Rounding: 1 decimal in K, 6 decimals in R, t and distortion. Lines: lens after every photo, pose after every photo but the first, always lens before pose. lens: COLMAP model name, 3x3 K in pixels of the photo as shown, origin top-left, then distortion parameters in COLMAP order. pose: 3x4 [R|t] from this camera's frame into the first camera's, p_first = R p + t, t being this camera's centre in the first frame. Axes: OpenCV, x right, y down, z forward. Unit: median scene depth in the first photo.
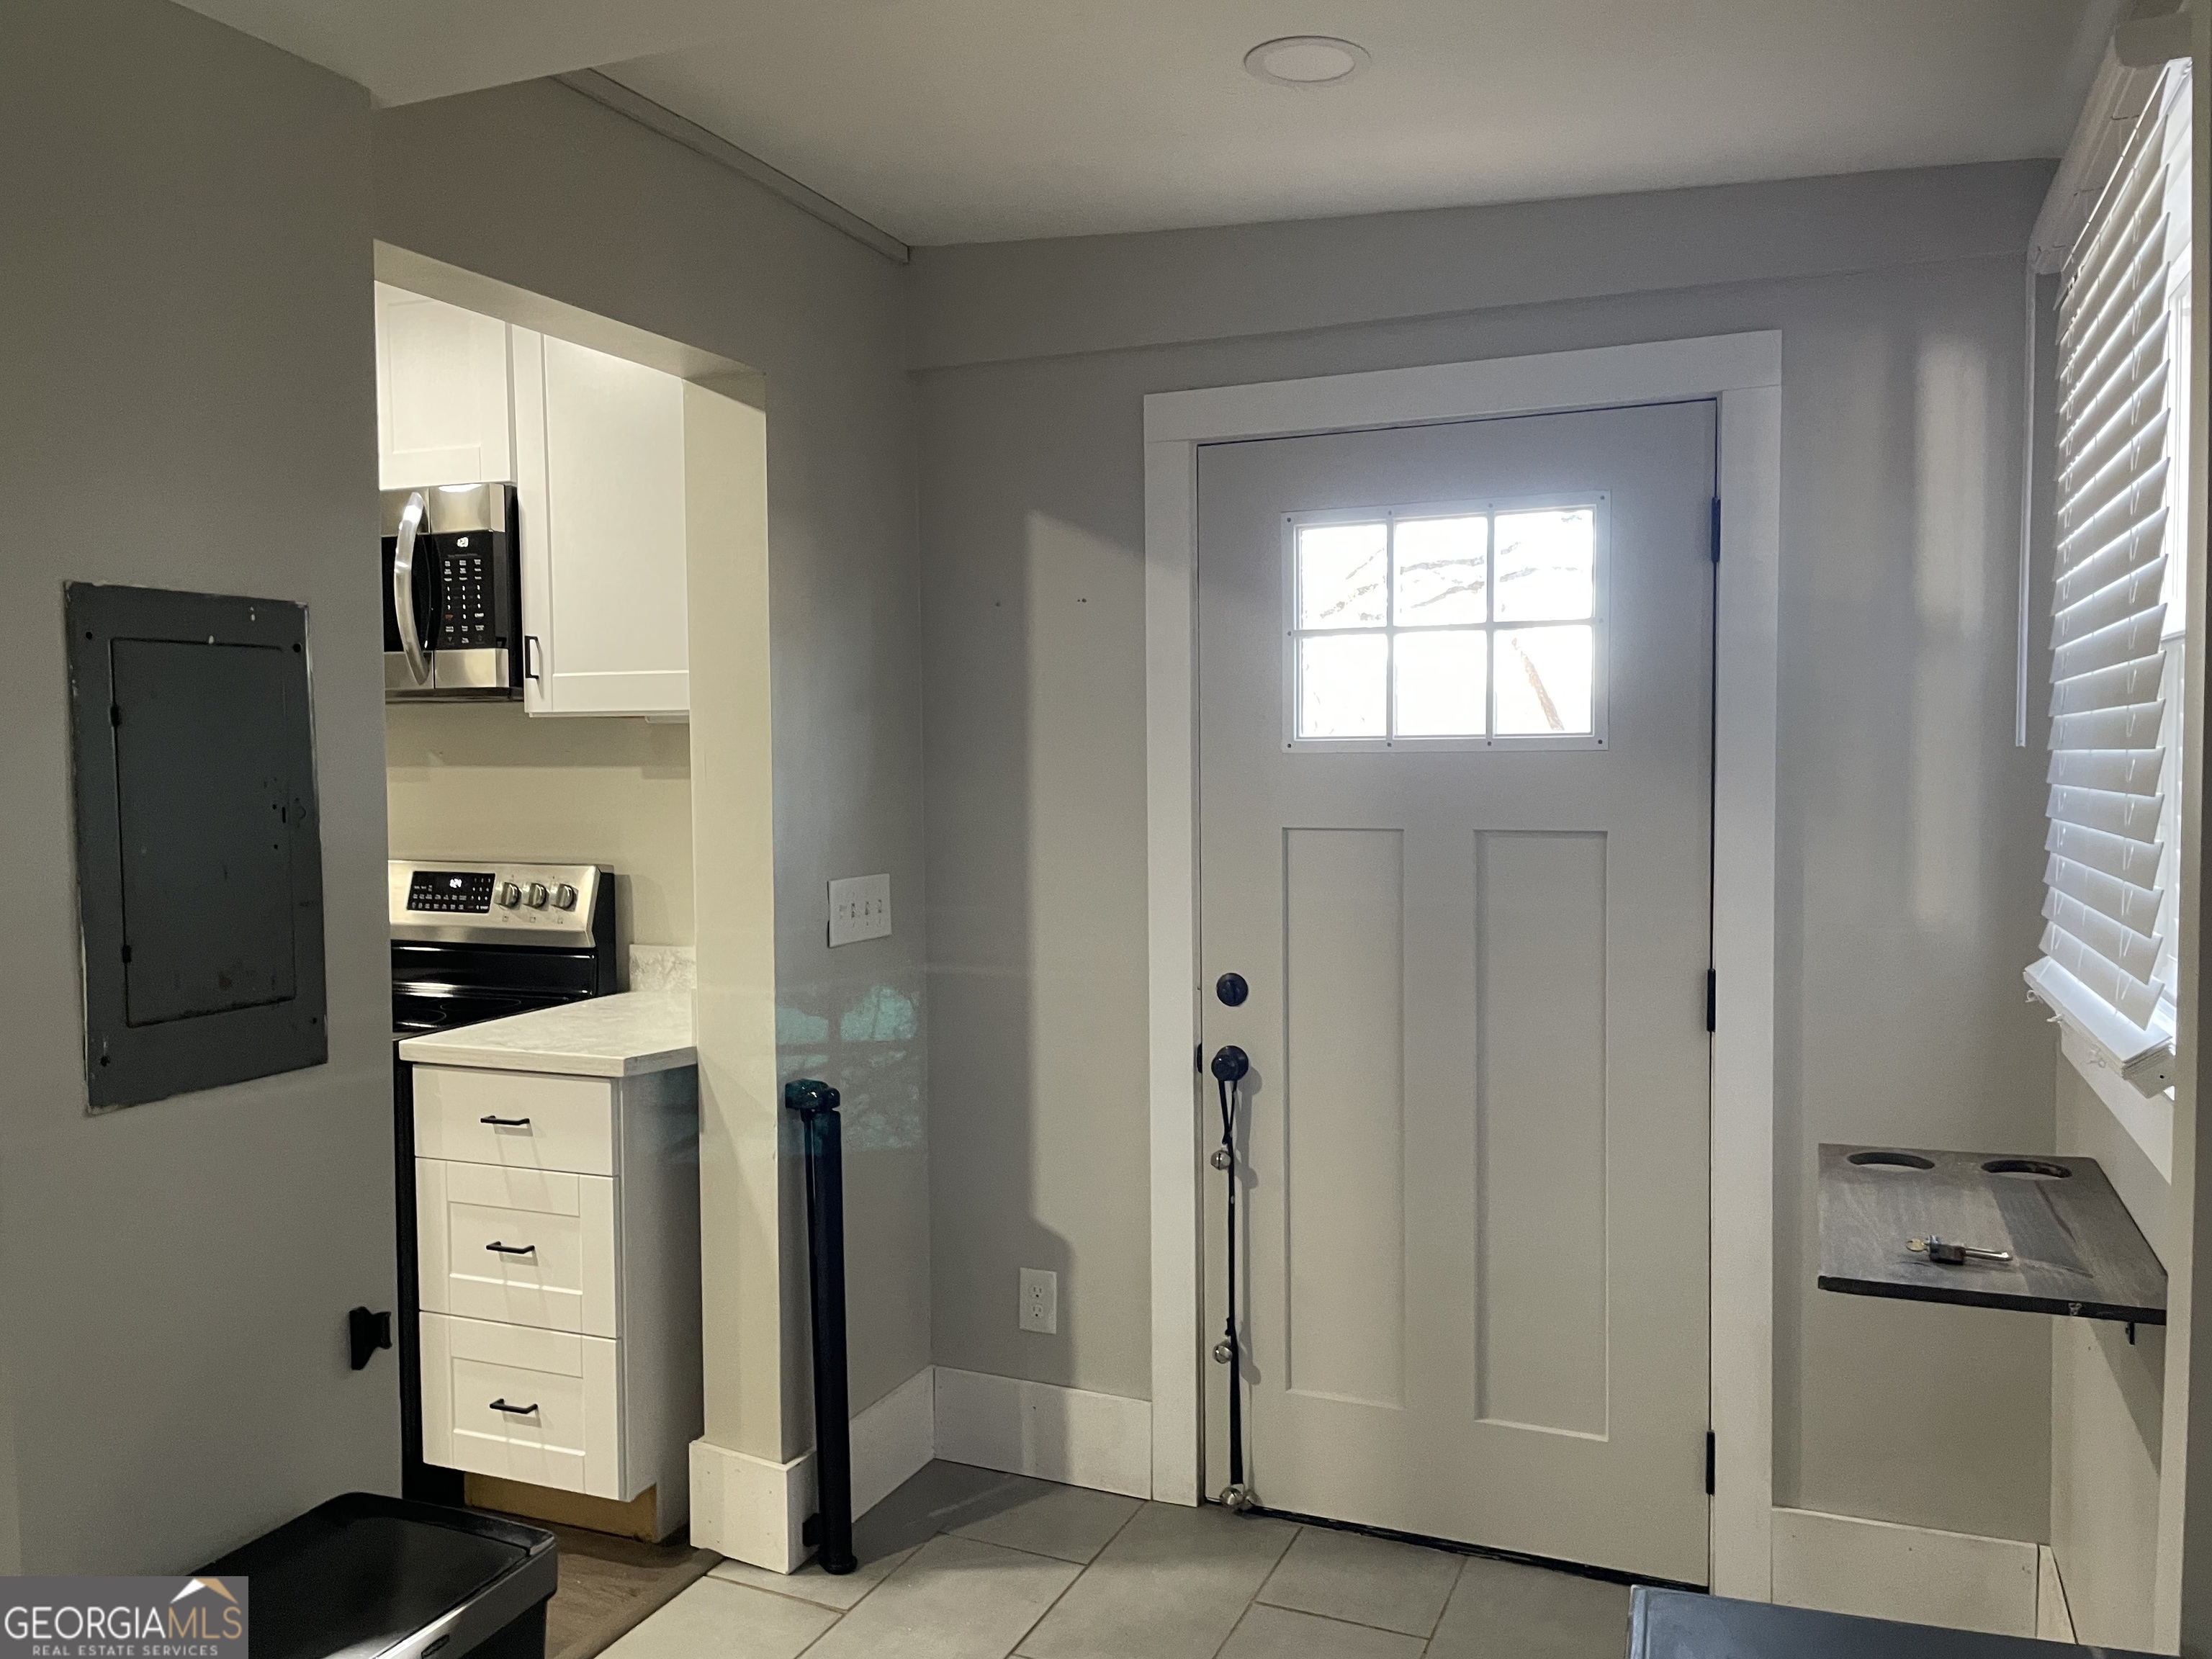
lens RADIAL K [[1690.4, 0, 1106.0], [0, 1690.4, 829.5], [0, 0, 1]] dist [0.089923, -0.107881]
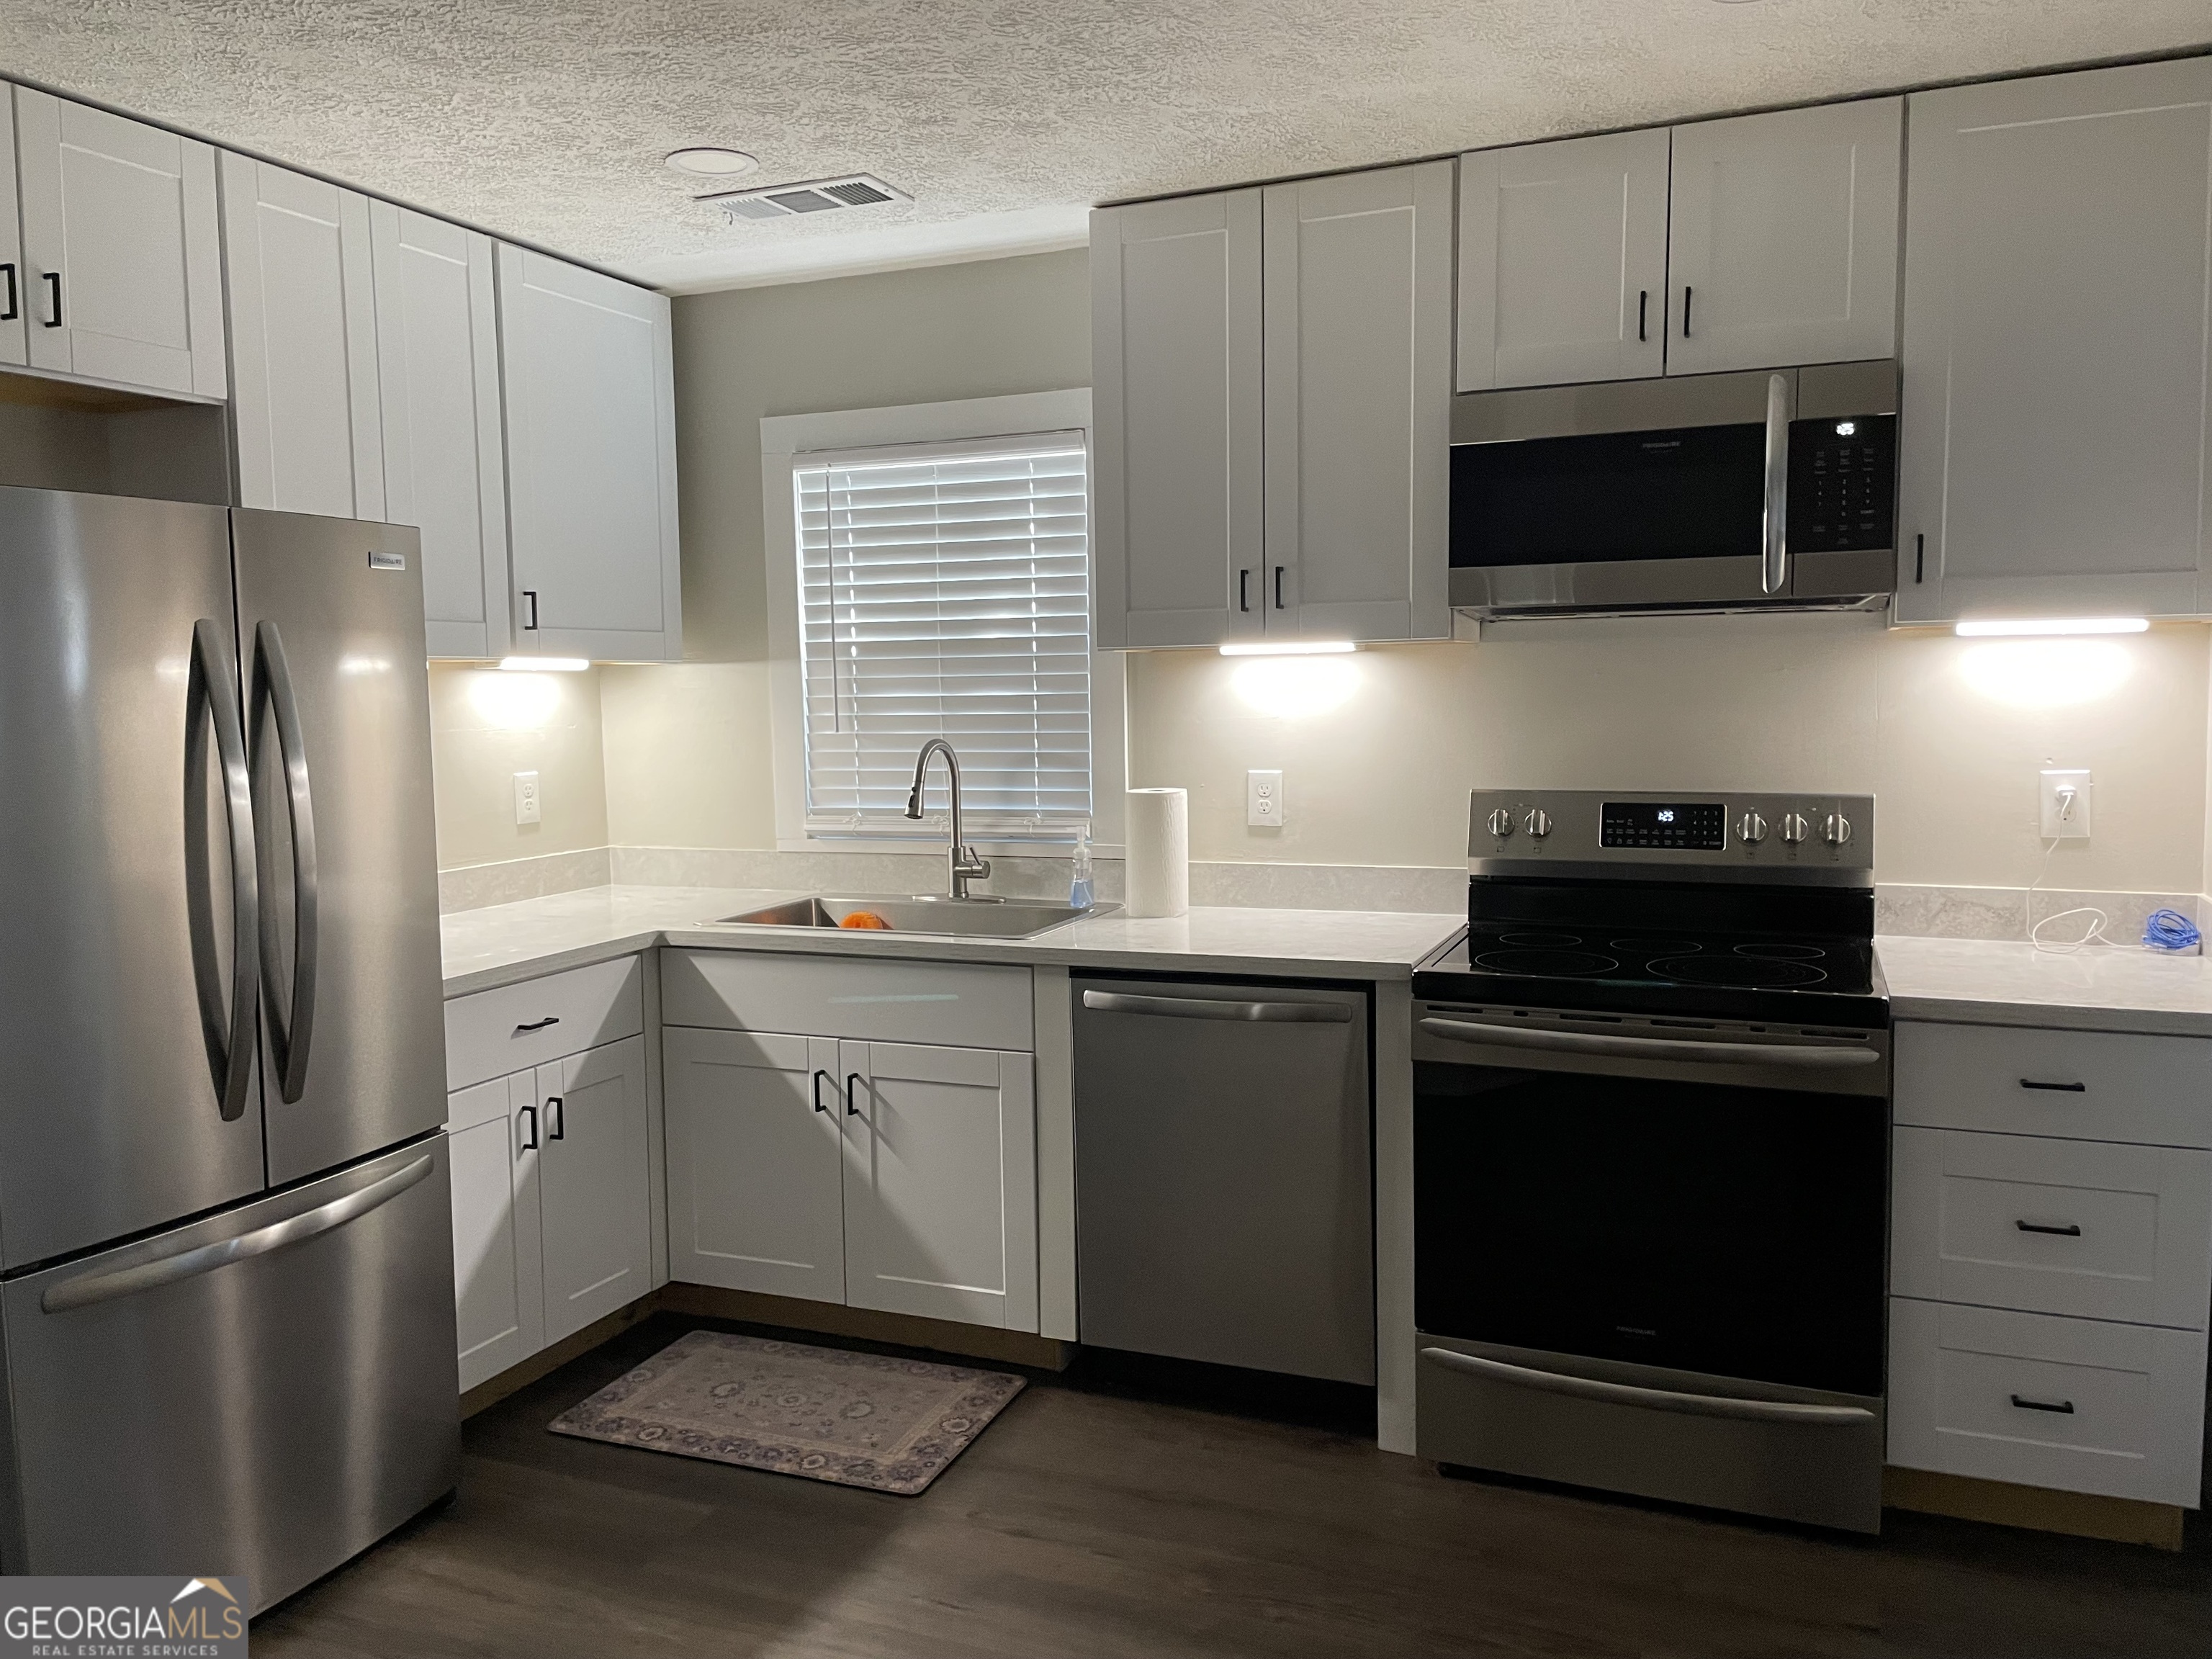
lens RADIAL K [[1690.4, 0, 1106.0], [0, 1690.4, 829.5], [0, 0, 1]] dist [0.089923, -0.107881]
pose [[0.999976, -0.004947, -0.004880, -0.676021], [0.005139, 0.999181, 0.040139, 0.000607], [0.004677, -0.040163, 0.999182, 0.096606]]
